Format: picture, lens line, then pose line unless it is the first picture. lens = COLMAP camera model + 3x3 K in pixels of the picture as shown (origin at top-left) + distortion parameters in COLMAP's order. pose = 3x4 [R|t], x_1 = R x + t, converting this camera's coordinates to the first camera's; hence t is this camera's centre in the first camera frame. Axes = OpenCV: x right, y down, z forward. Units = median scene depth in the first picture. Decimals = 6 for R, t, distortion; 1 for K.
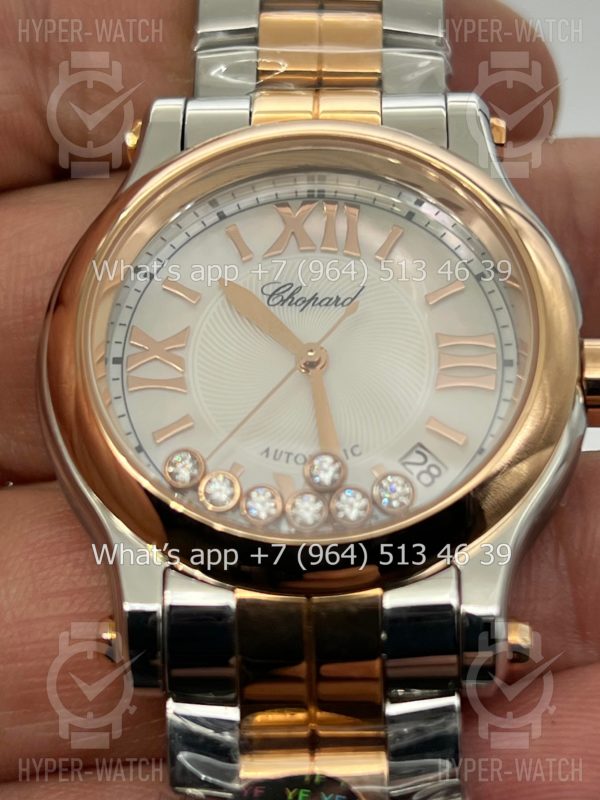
lens RADIAL K [[1832.5, 0, 300.0], [0, 1832.5, 400.0], [0, 0, 1]] dist [0.142563, 0.602465]
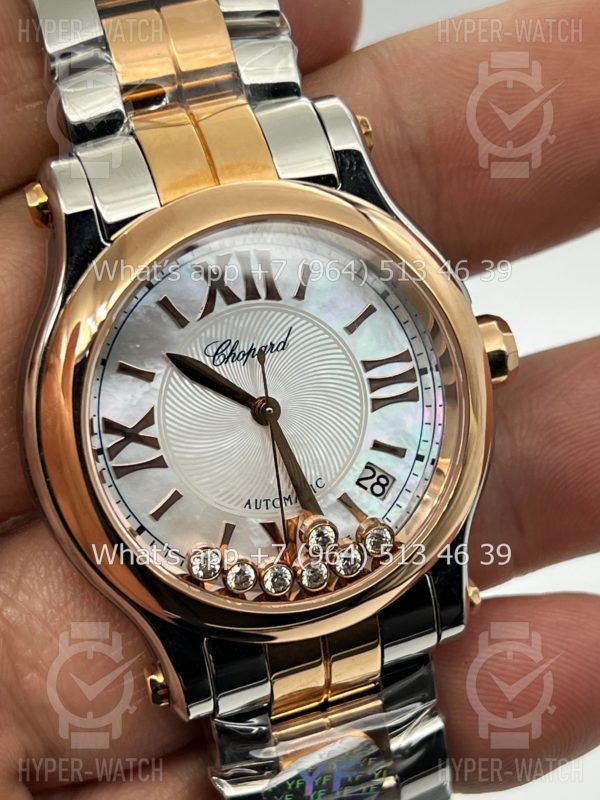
lens RADIAL K [[1832.5, 0, 300.0], [0, 1832.5, 400.0], [0, 0, 1]] dist [0.142563, 0.602465]
pose [[0.929739, -0.258308, 0.262417, -0.269476], [0.094874, 0.856650, 0.507099, -0.600207], [-0.355787, -0.446574, 0.820967, 0.056914]]
